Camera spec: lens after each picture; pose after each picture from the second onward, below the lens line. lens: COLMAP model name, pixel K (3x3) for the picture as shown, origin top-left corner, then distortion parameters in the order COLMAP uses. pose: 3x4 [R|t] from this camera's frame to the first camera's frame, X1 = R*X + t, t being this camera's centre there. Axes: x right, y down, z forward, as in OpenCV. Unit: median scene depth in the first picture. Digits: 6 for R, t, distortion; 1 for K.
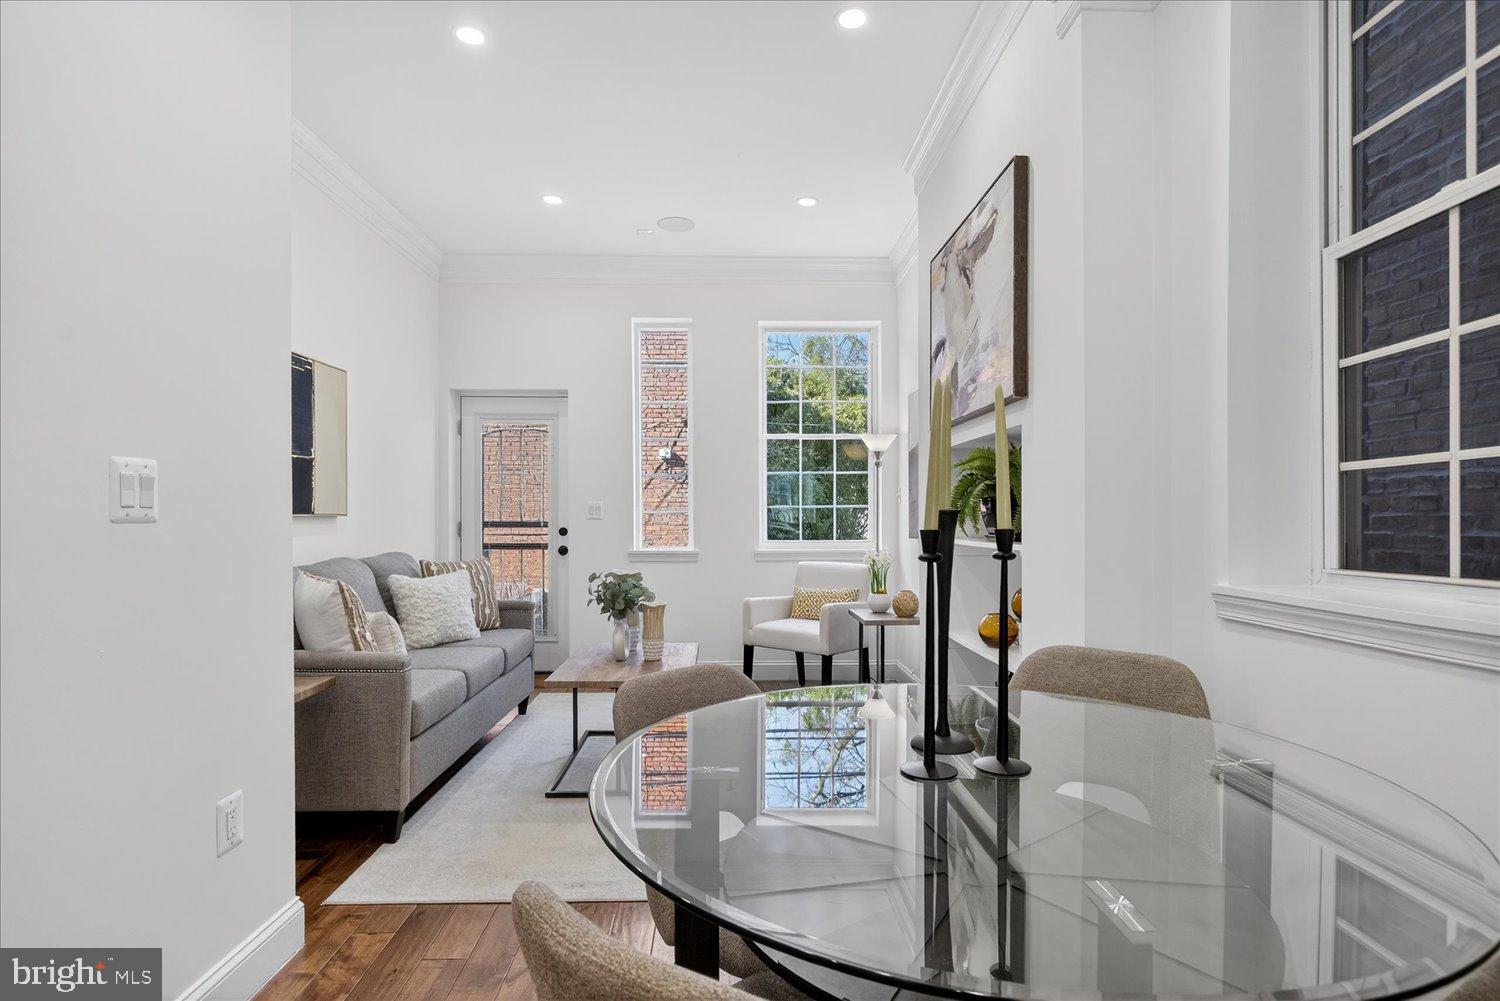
lens RADIAL K [[741.4, 0, 745.5], [0, 741.4, 519.1], [0, 0, 1]] dist [-0.000222, -0.000099]
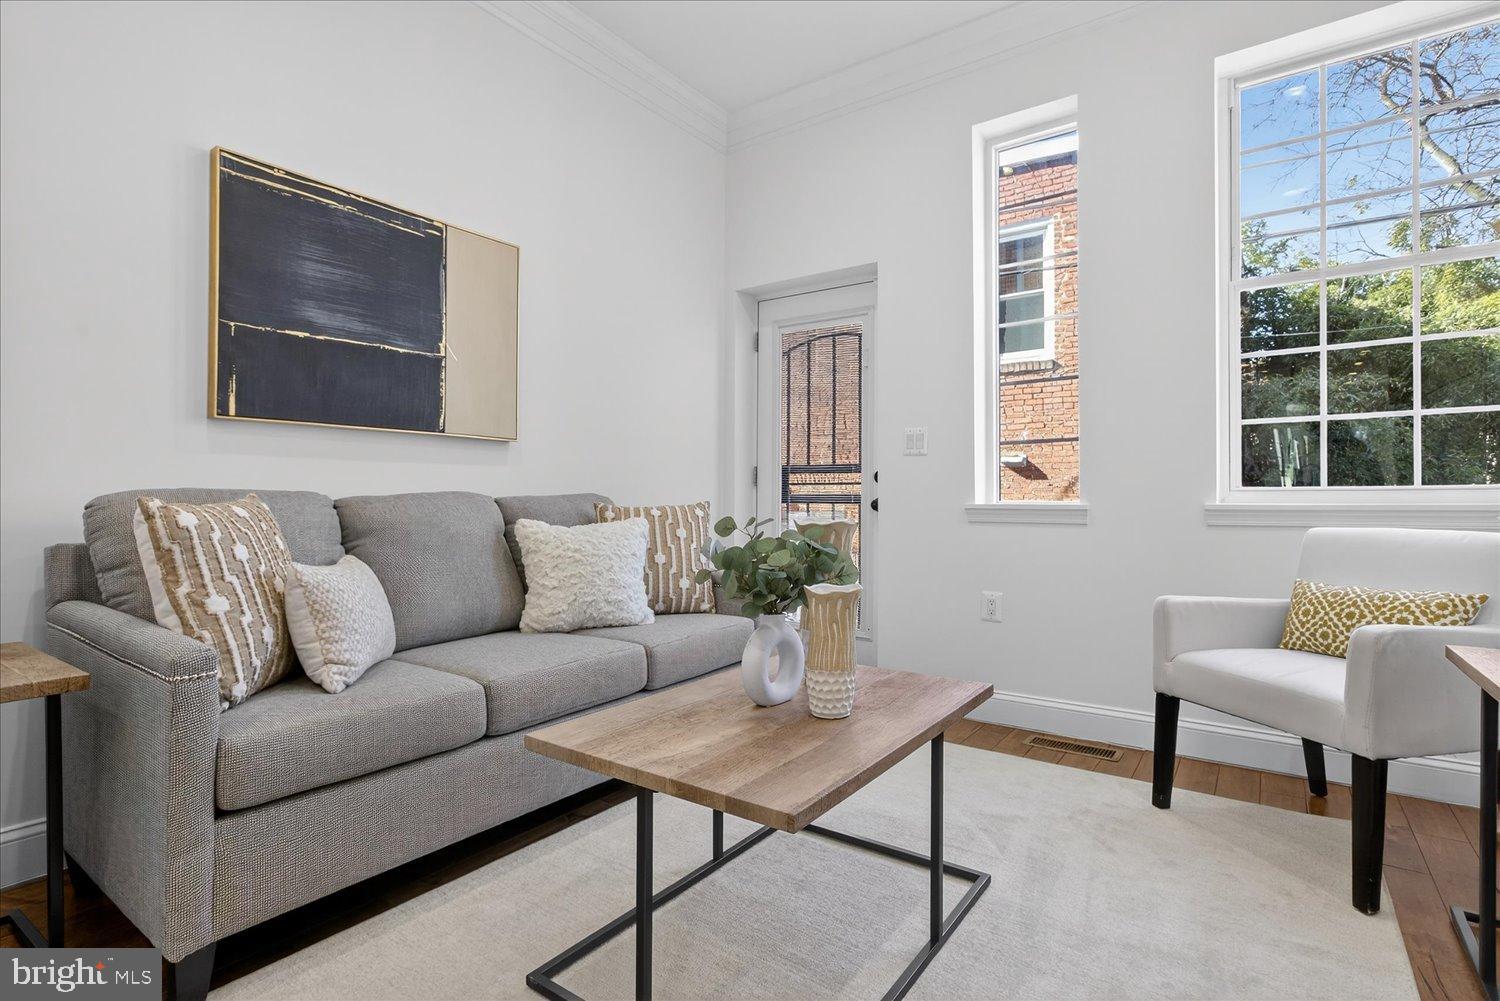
lens RADIAL K [[749.8, 0, 746.4], [0, 749.8, 494.6], [0, 0, 1]] dist [-0.002159, 0.000153]
pose [[0.801237, -0.002170, -0.598343, 0.075696], [-0.002938, 0.999967, -0.007560, 0.044297], [0.598340, 0.007815, 0.801204, 0.440859]]
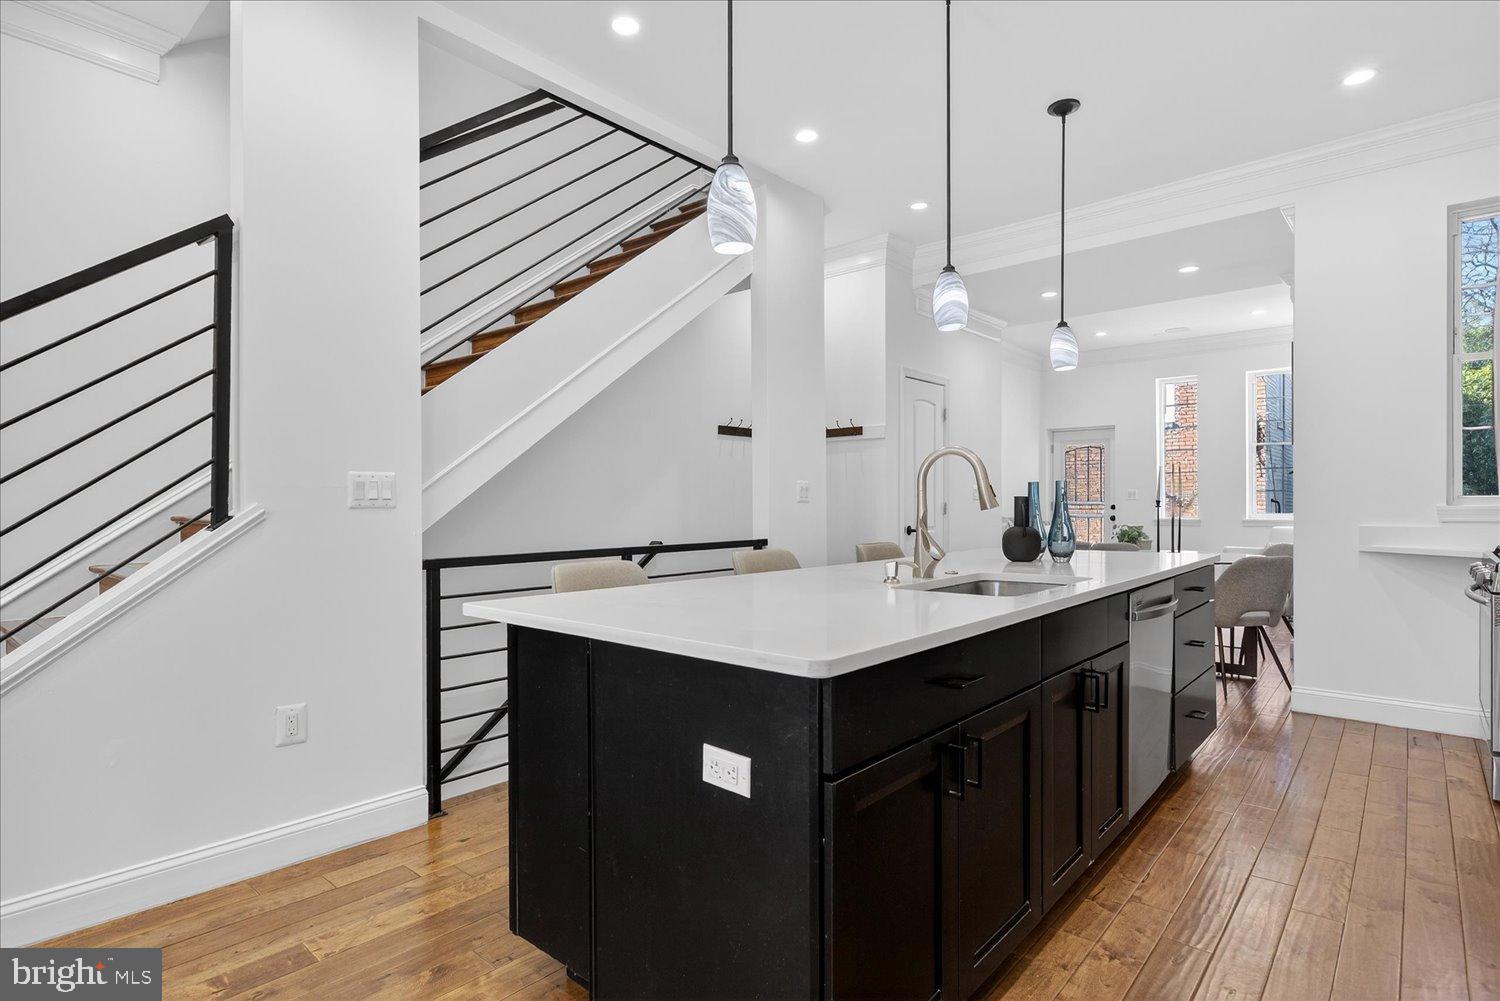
lens RADIAL K [[749.8, 0, 746.4], [0, 749.8, 494.6], [0, 0, 1]] dist [-0.002159, 0.000153]
pose [[0.733049, -0.005174, -0.680156, 0.361929], [0.001764, 0.999982, -0.005706, -0.004552], [0.680174, 0.002983, 0.733045, -0.988103]]
